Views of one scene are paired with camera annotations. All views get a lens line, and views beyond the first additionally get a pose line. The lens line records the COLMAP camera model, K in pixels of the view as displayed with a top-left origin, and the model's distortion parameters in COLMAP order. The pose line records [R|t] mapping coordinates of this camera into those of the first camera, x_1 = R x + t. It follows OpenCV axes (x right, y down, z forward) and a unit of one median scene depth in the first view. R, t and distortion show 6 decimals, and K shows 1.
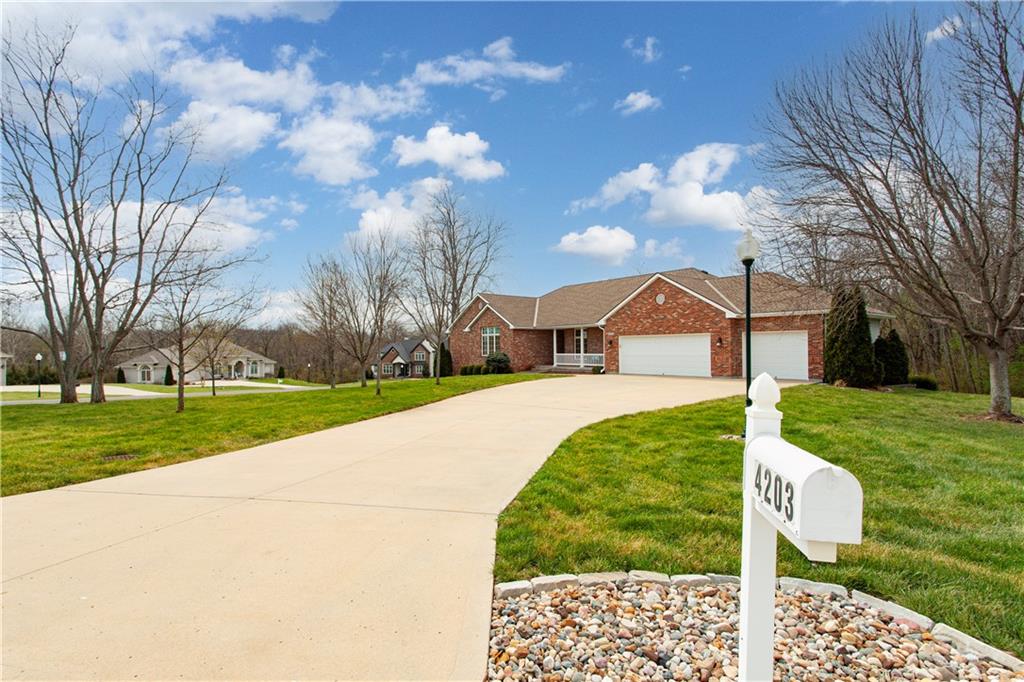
lens RADIAL K [[488.1, 0, 514.4], [0, 488.1, 344.0], [0, 0, 1]] dist [-0.000641, 0.000271]
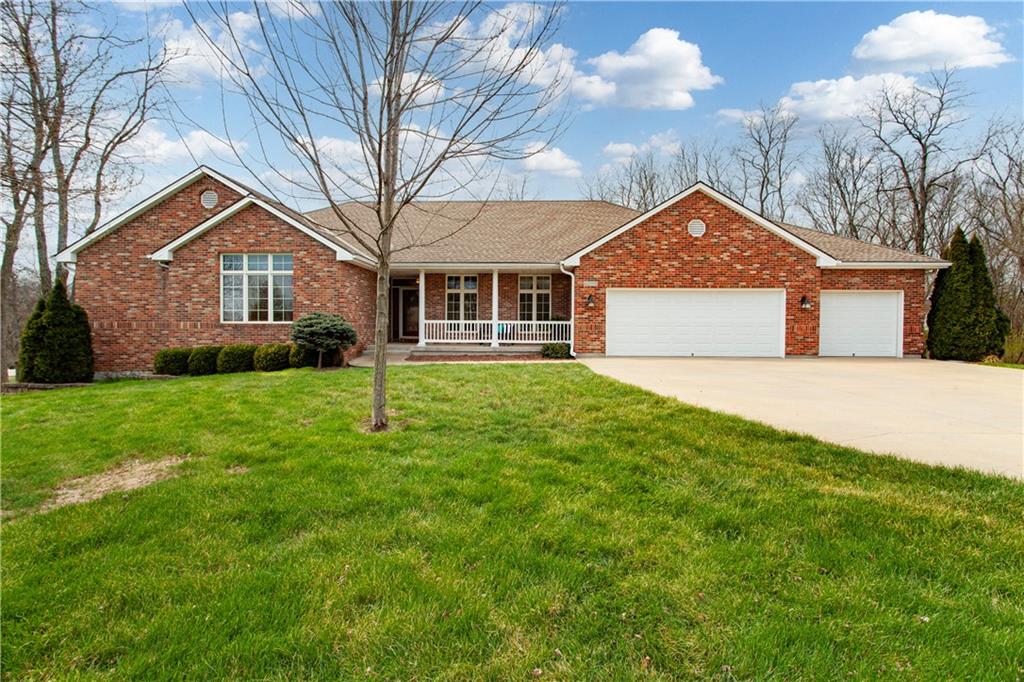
lens RADIAL K [[488.1, 0, 510.6], [0, 488.1, 332.2], [0, 0, 1]] dist [-0.000641, 0.000271]
pose [[0.668014, -0.000849, 0.744148, -0.272313], [-0.018458, 0.999673, 0.017710, 0.025724], [-0.743920, -0.025566, 0.667780, 0.716551]]
